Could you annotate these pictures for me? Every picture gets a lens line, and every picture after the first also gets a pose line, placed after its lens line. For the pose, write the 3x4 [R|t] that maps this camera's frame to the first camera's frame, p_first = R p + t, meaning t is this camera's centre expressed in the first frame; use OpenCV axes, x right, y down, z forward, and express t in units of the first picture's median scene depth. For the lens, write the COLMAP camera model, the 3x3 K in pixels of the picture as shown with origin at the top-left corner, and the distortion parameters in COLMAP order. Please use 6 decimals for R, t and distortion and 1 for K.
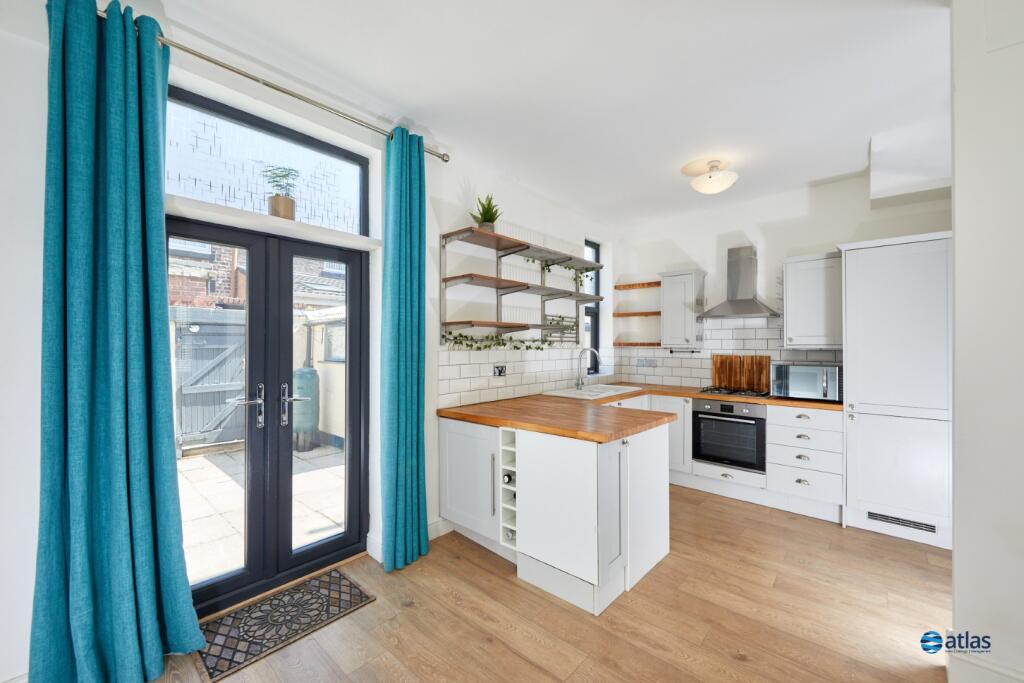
lens RADIAL K [[399.0, 0, 511.1], [0, 399.0, 342.8], [0, 0, 1]] dist [-0.007175, 0.000312]
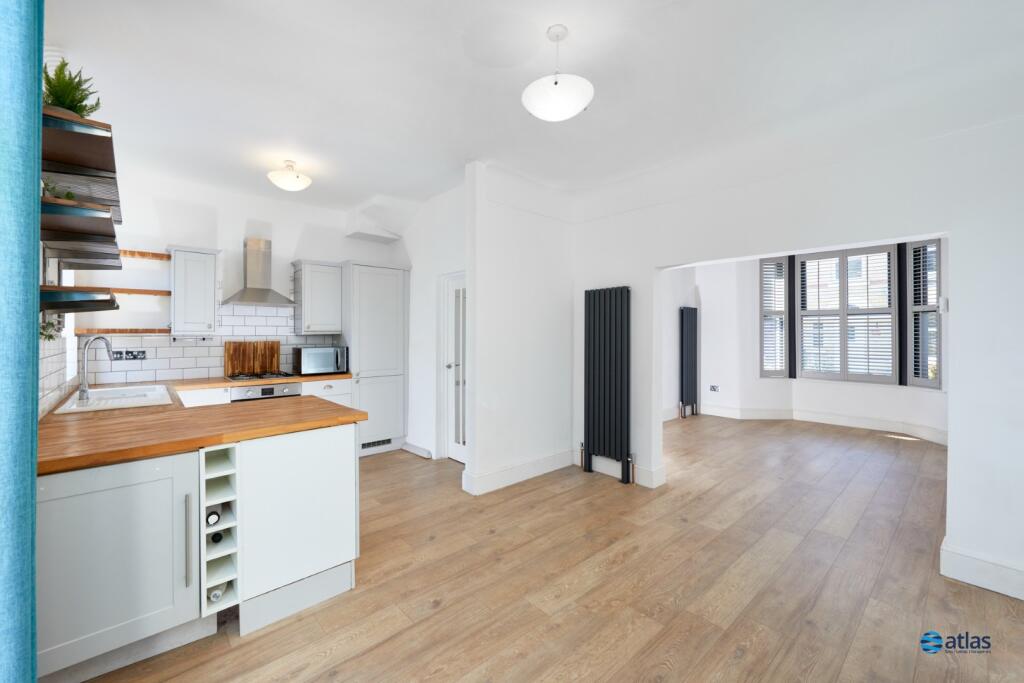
lens RADIAL K [[399.0, 0, 488.9], [0, 399.0, 331.4], [0, 0, 1]] dist [-0.007175, 0.000312]
pose [[0.145031, 0.000985, 0.989427, -0.556193], [-0.000413, 0.999999, -0.000935, 0.008803], [-0.989427, -0.000273, 0.145031, 0.358142]]
